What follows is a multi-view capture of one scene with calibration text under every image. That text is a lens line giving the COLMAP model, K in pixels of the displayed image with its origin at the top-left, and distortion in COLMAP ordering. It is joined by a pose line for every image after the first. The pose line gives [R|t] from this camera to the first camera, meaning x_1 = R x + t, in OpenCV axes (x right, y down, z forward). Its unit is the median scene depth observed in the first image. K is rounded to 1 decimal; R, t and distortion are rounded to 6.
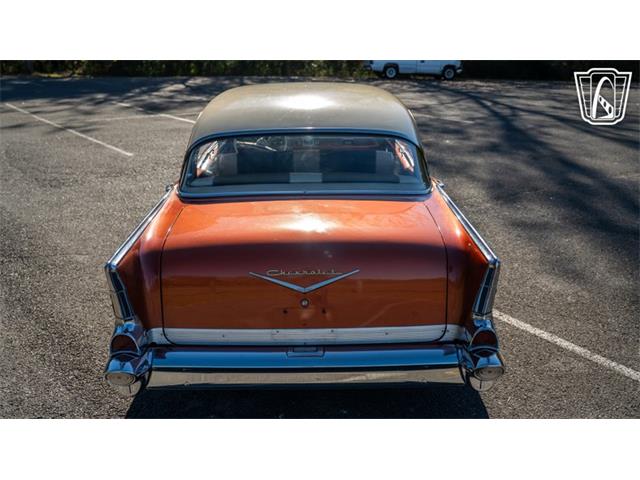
lens RADIAL K [[623.8, 0, 320.0], [0, 623.8, 240.0], [0, 0, 1]] dist [-0.082849, 0.216902]
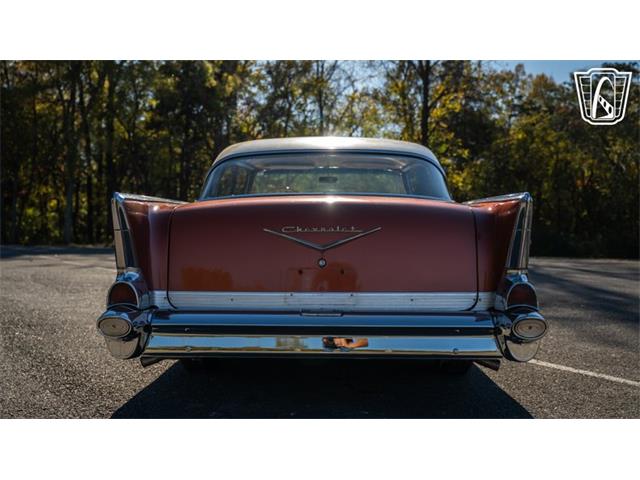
lens RADIAL K [[623.8, 0, 320.0], [0, 623.8, 240.0], [0, 0, 1]] dist [-0.082849, 0.216902]
pose [[0.999257, 0.007990, -0.037711, 0.007193], [-0.018725, 0.955722, -0.293675, 0.337468], [0.033695, 0.294163, 0.955161, 0.106636]]
